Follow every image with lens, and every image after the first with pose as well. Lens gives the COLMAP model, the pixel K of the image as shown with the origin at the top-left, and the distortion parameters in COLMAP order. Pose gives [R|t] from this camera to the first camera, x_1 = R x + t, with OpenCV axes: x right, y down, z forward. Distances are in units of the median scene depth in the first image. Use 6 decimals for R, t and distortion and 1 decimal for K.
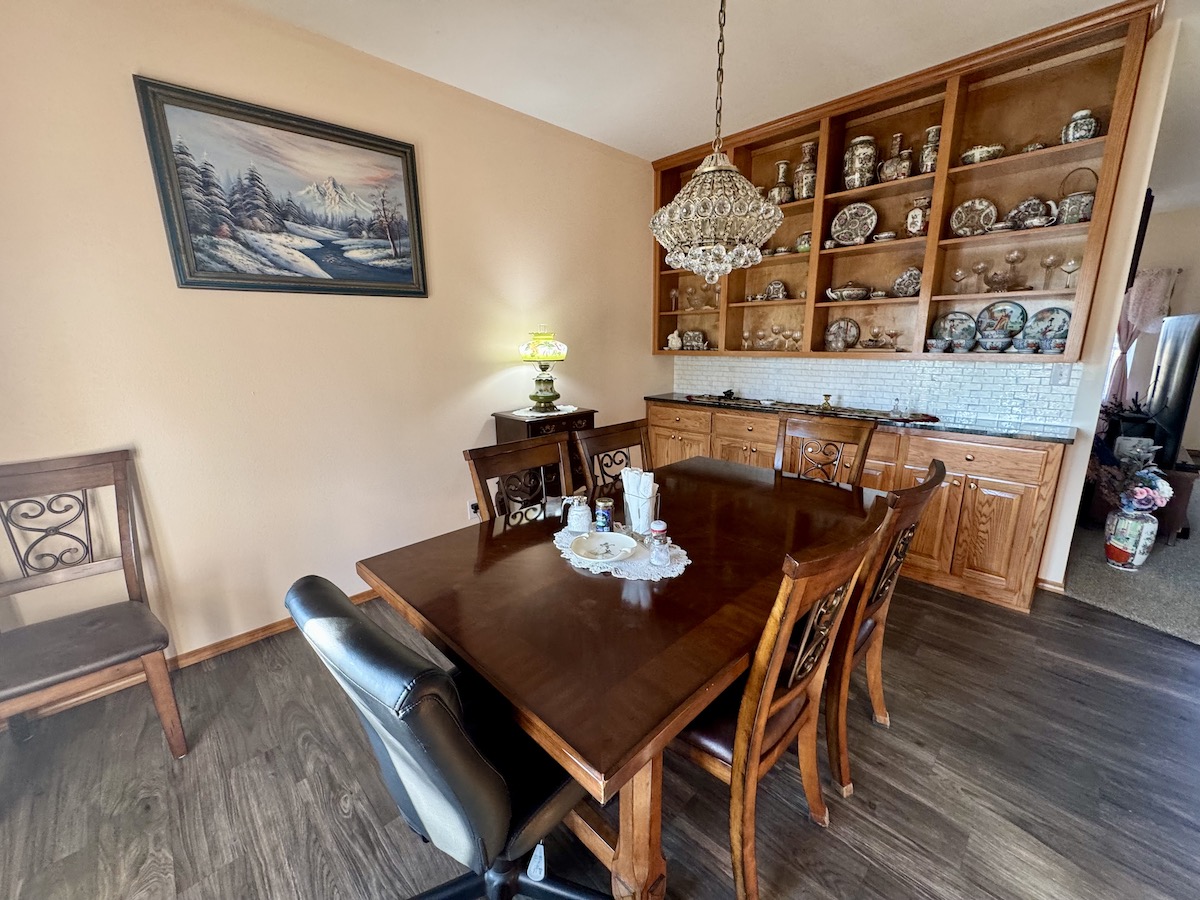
lens RADIAL K [[481.6, 0, 599.0], [0, 481.6, 450.4], [0, 0, 1]] dist [-0.004877, 0.000088]
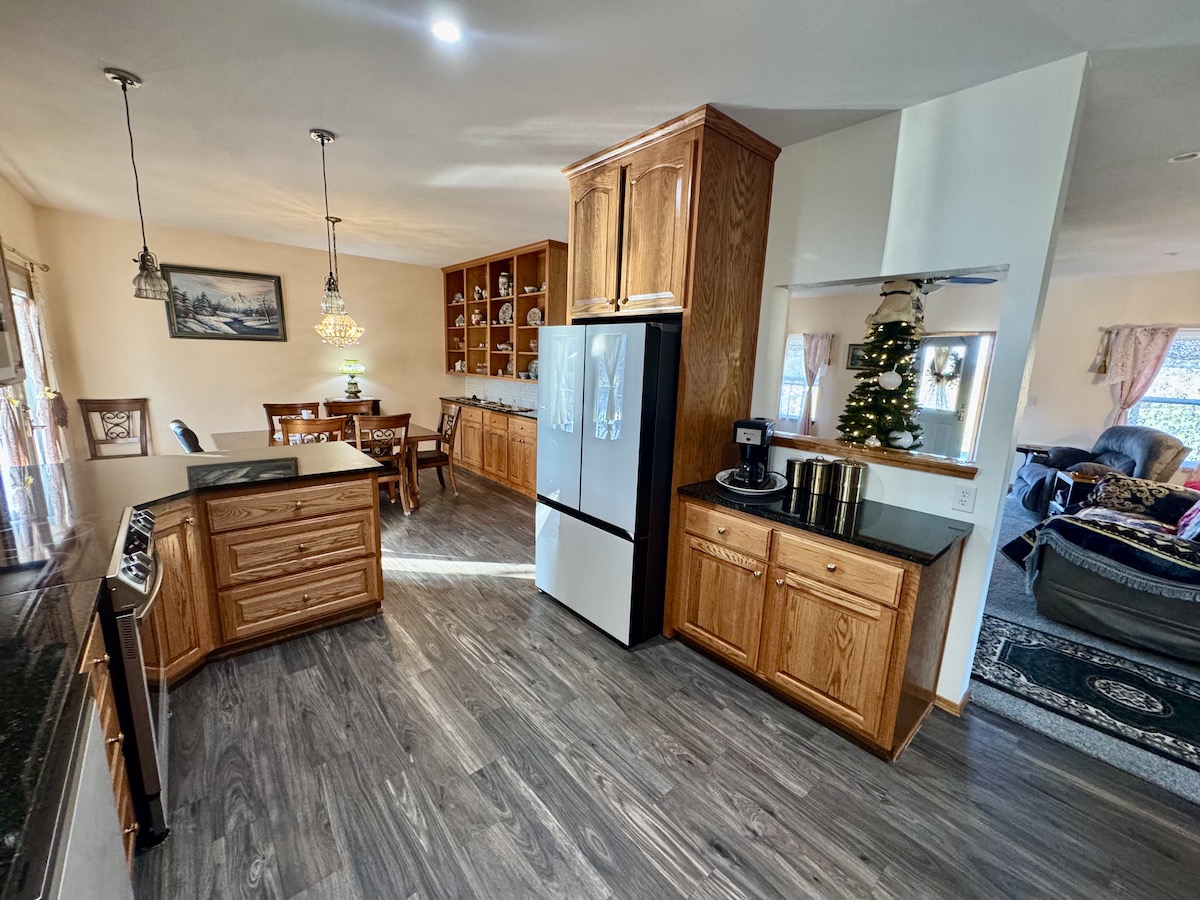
lens RADIAL K [[481.6, 0, 597.1], [0, 481.6, 449.6], [0, 0, 1]] dist [-0.004877, 0.000088]
pose [[0.997207, 0.057929, -0.047149, 1.364595], [-0.059513, 0.997685, -0.032920, 0.181764], [0.045133, 0.035634, 0.998345, -1.263829]]
